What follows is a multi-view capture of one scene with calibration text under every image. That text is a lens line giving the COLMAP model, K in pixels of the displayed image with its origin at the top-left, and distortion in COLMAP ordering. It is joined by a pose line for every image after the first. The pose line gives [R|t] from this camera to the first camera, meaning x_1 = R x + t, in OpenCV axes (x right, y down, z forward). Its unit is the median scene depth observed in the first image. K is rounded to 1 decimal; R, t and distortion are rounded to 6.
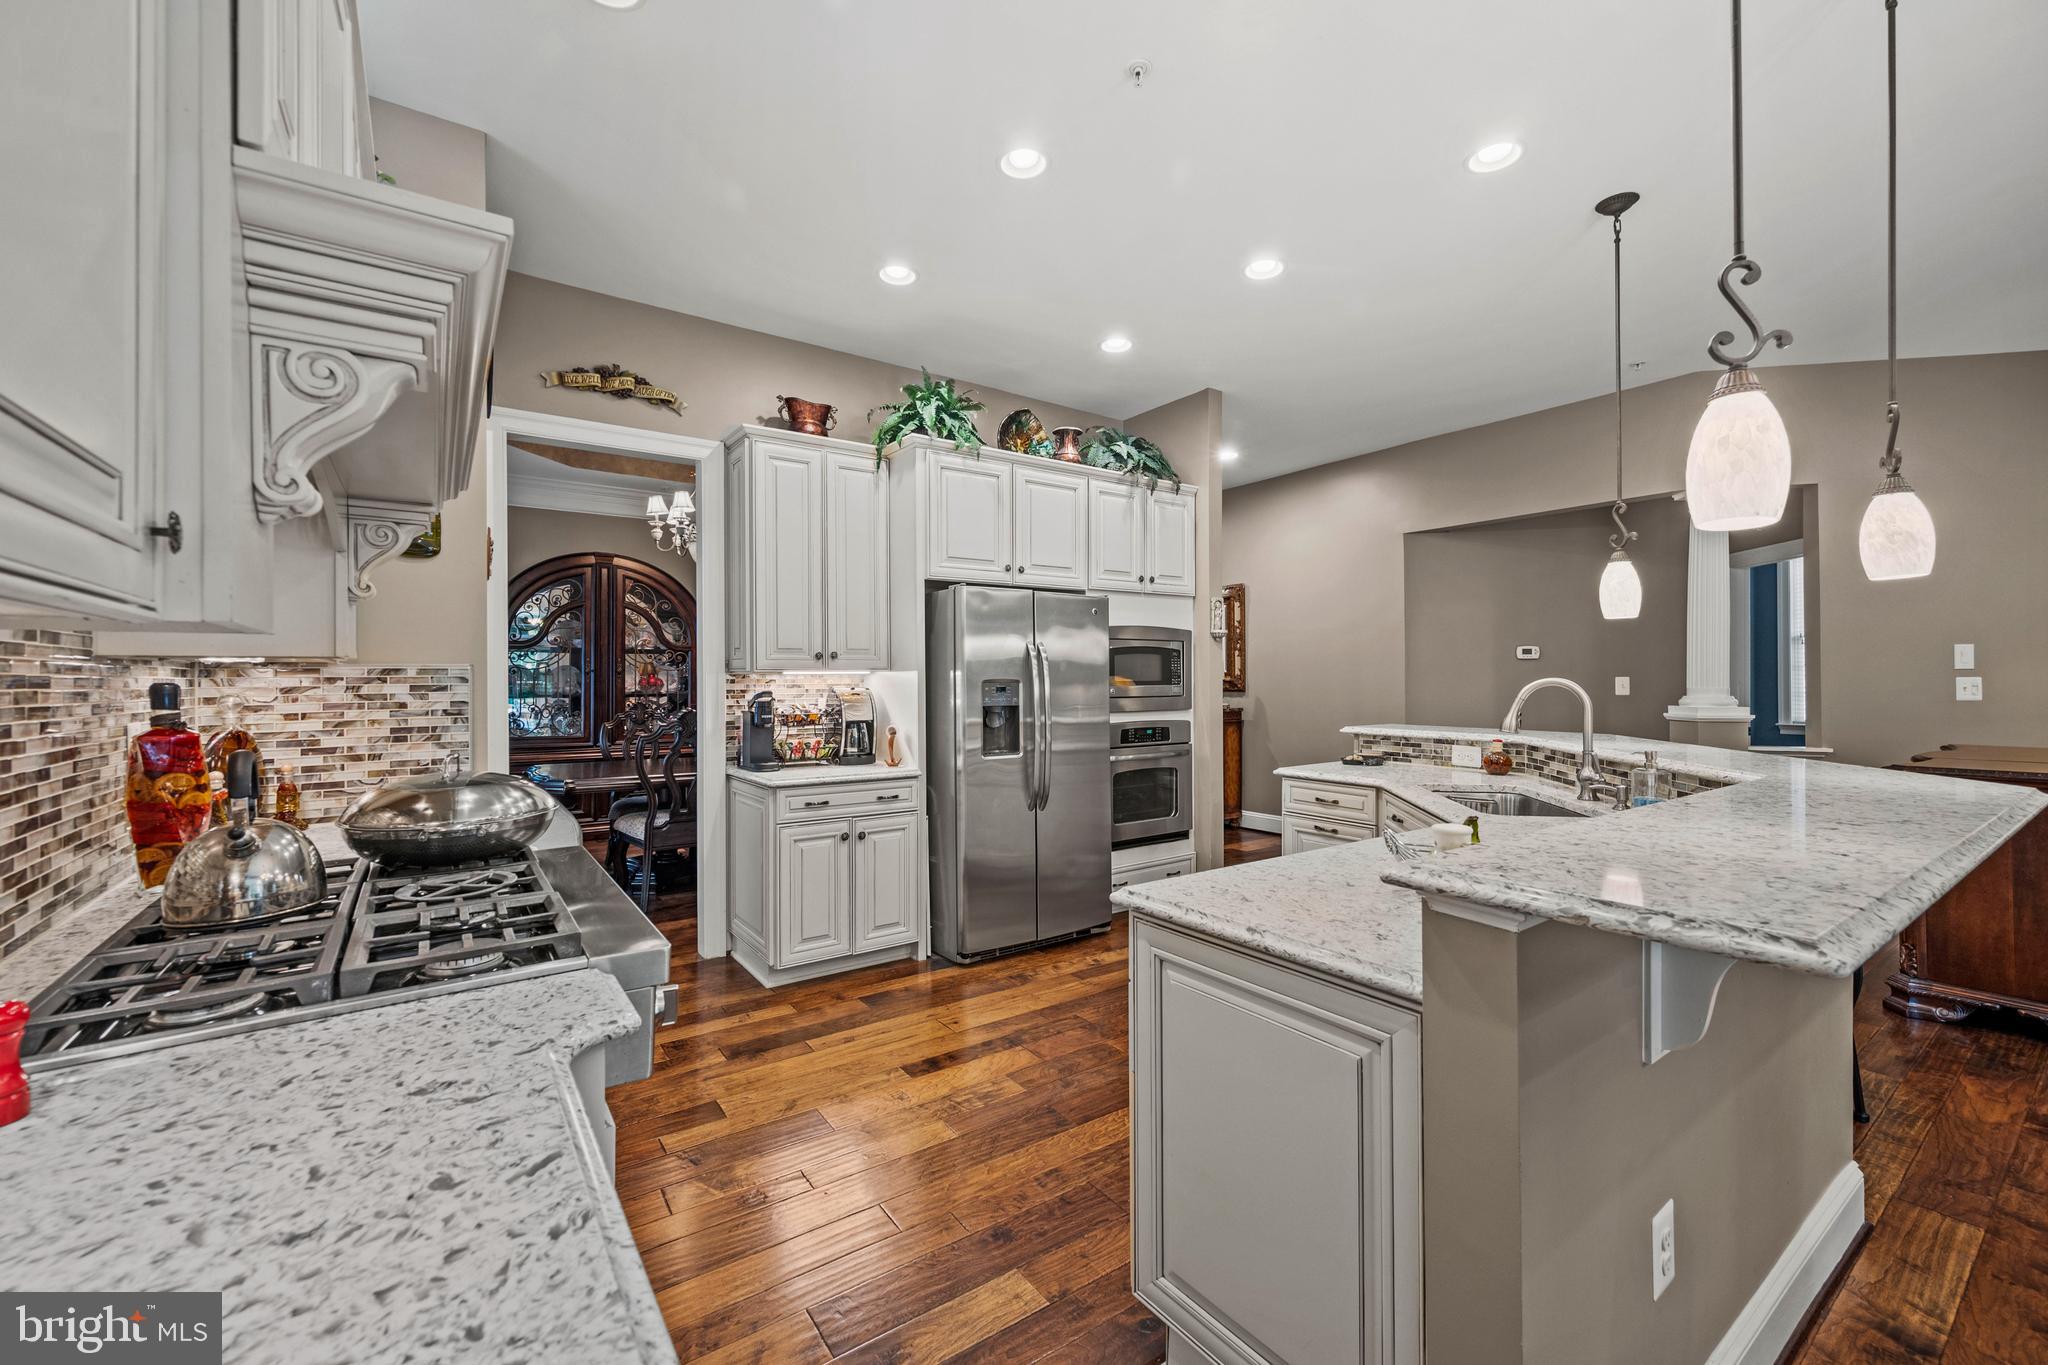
lens RADIAL K [[823.4, 0, 1017.8], [0, 823.4, 676.3], [0, 0, 1]] dist [-0.003211, 0.001656]
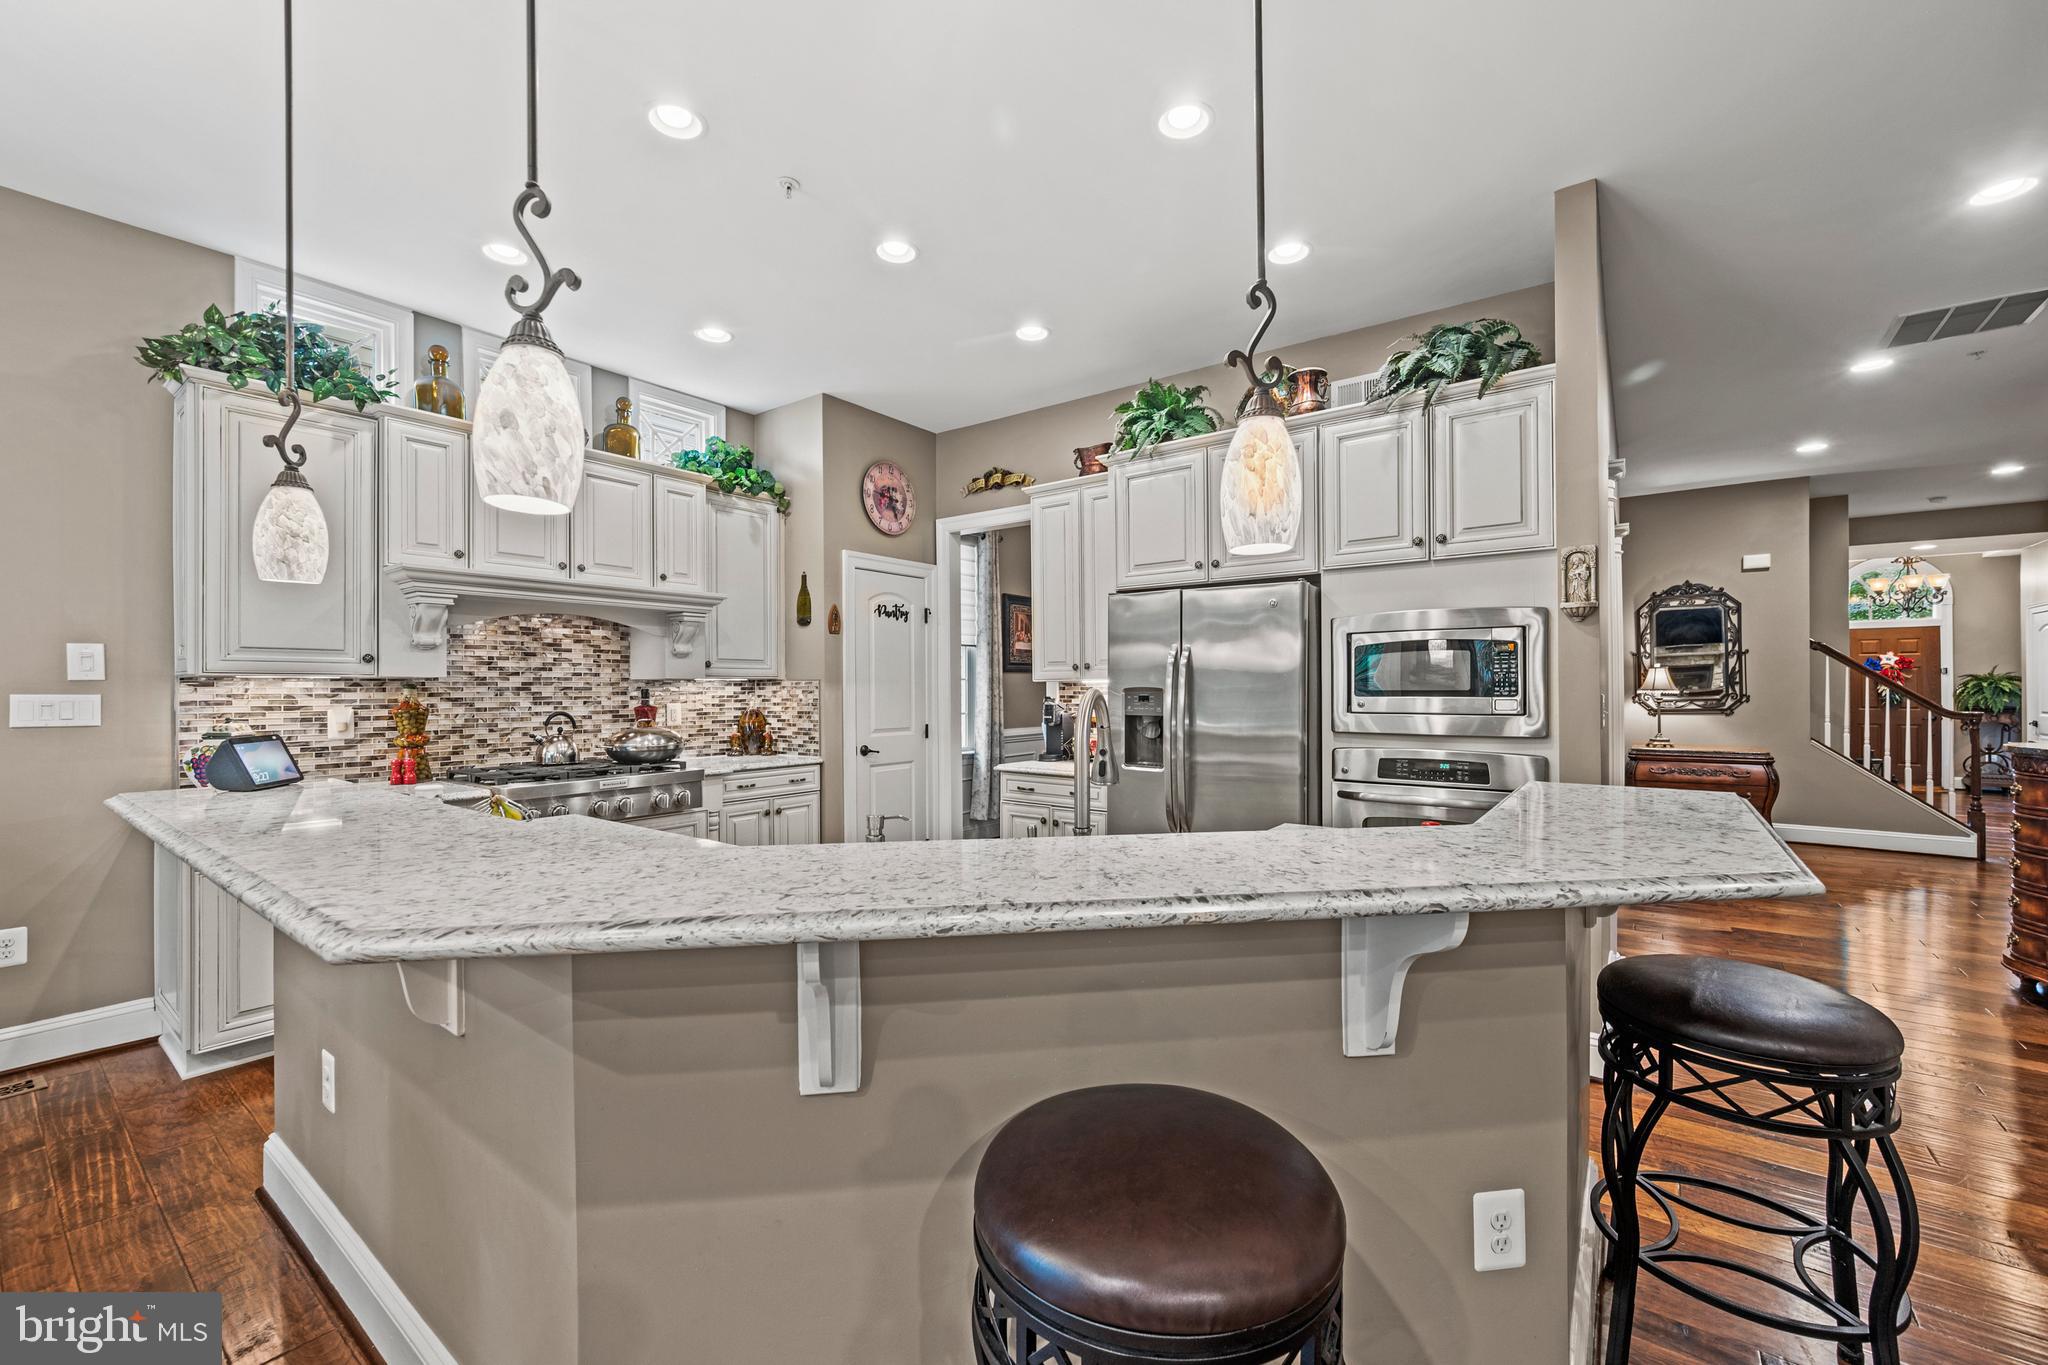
lens RADIAL K [[823.4, 0, 1018.4], [0, 823.4, 688.2], [0, 0, 1]] dist [-0.003211, 0.001656]
pose [[0.304743, 0.004065, -0.952426, 0.938060], [0.004951, 0.999971, 0.005852, -0.002553], [0.952422, -0.006499, 0.304714, 0.632253]]
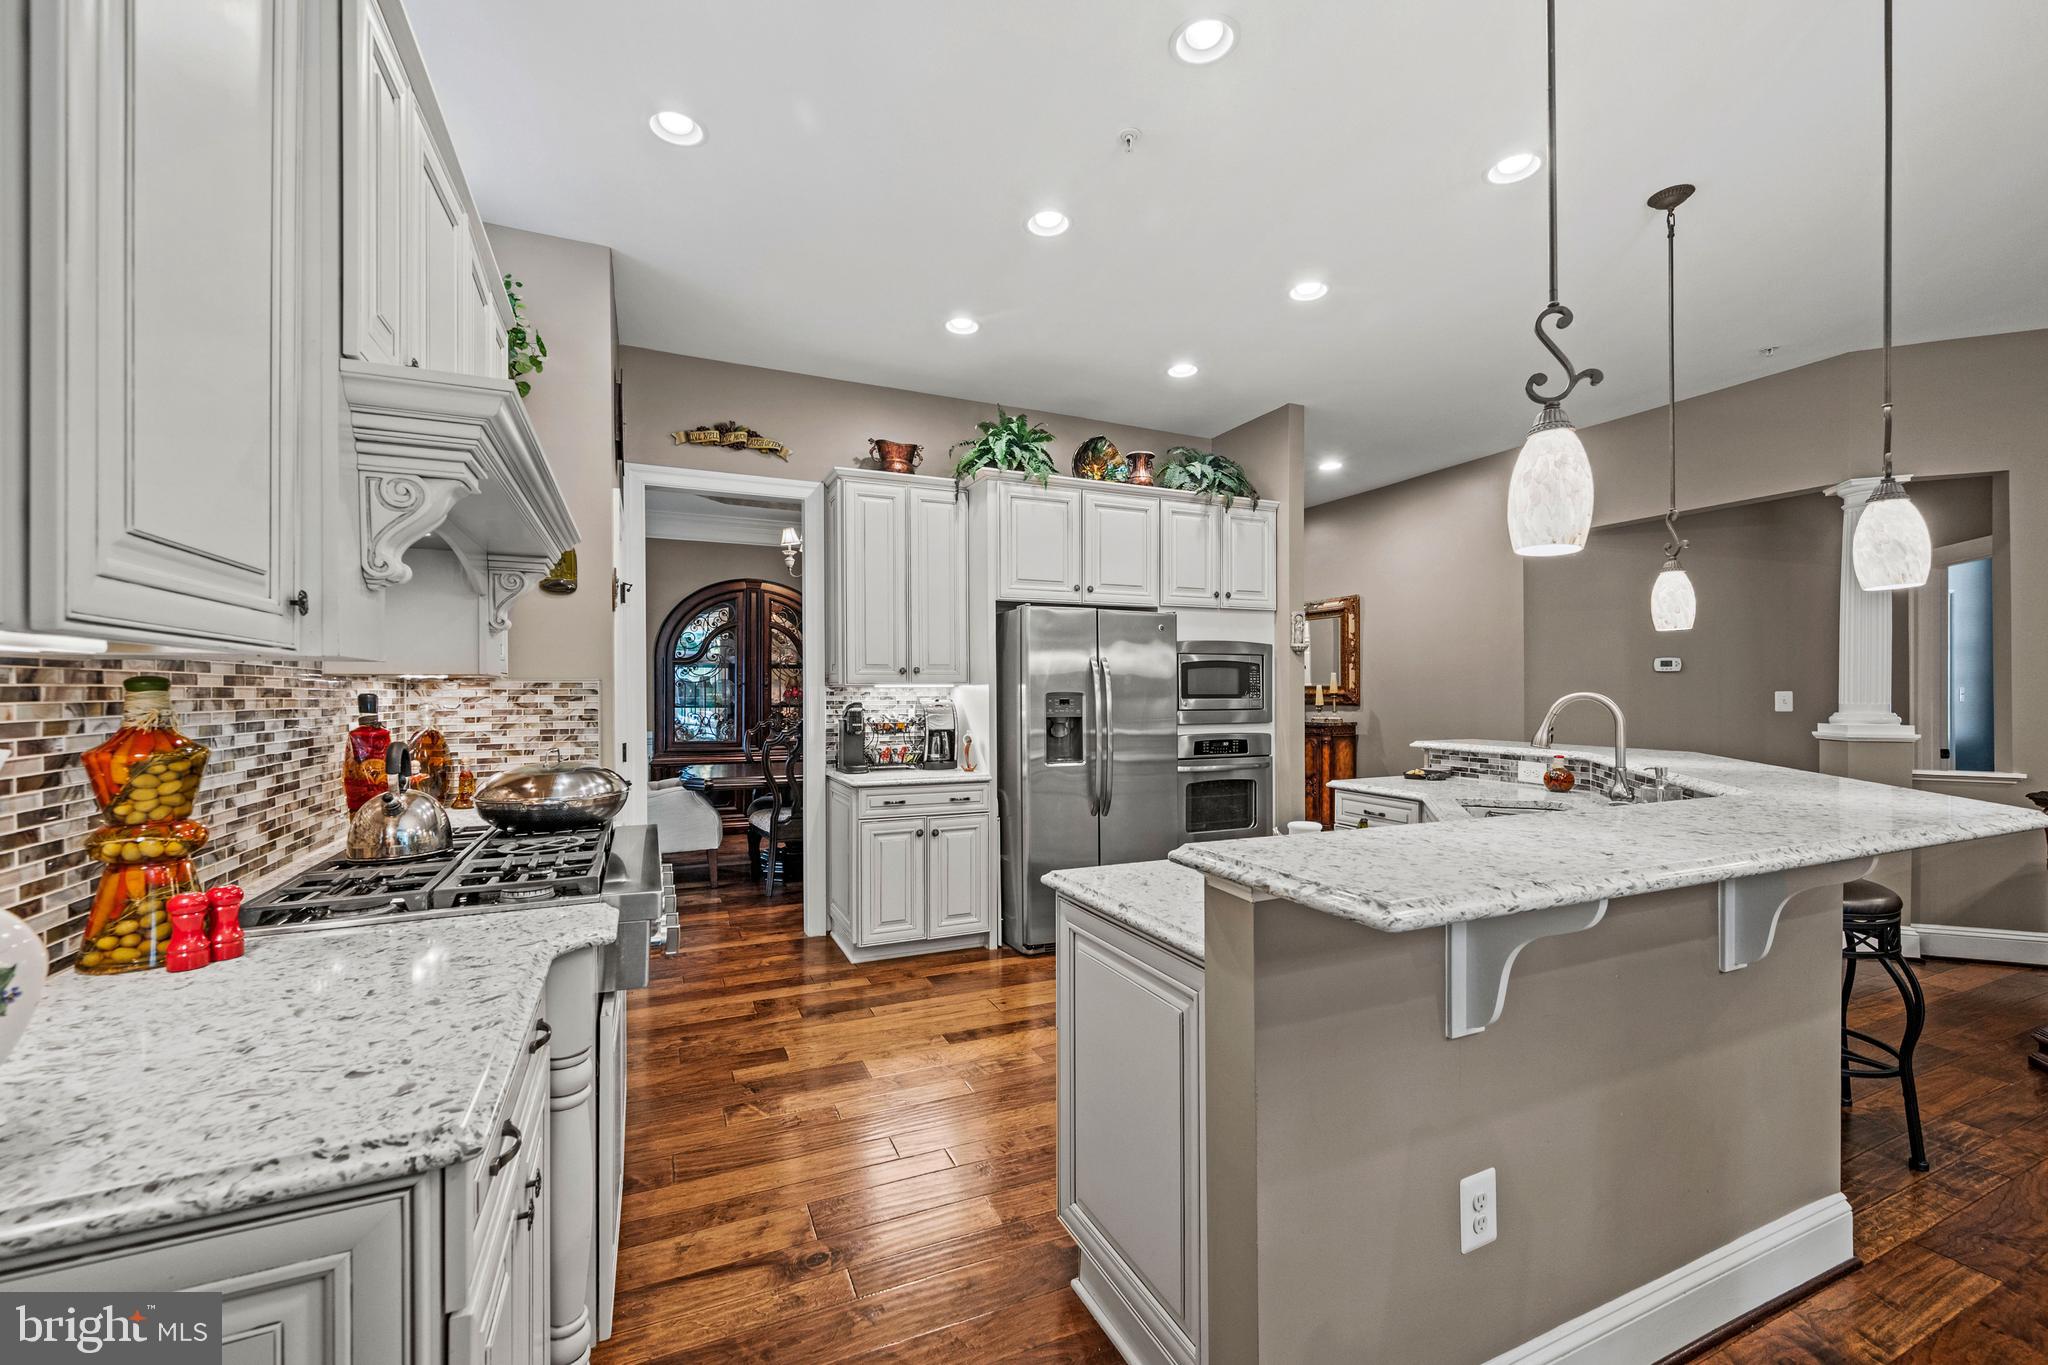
lens RADIAL K [[823.4, 0, 1024.0], [0, 823.4, 692.8], [0, 0, 1]] dist [-0.003211, 0.001656]
pose [[0.982055, 0.002162, -0.188580, 0.144750], [-0.001329, 0.999989, 0.004546, -0.000589], [0.188588, -0.004214, 0.982047, -0.071711]]
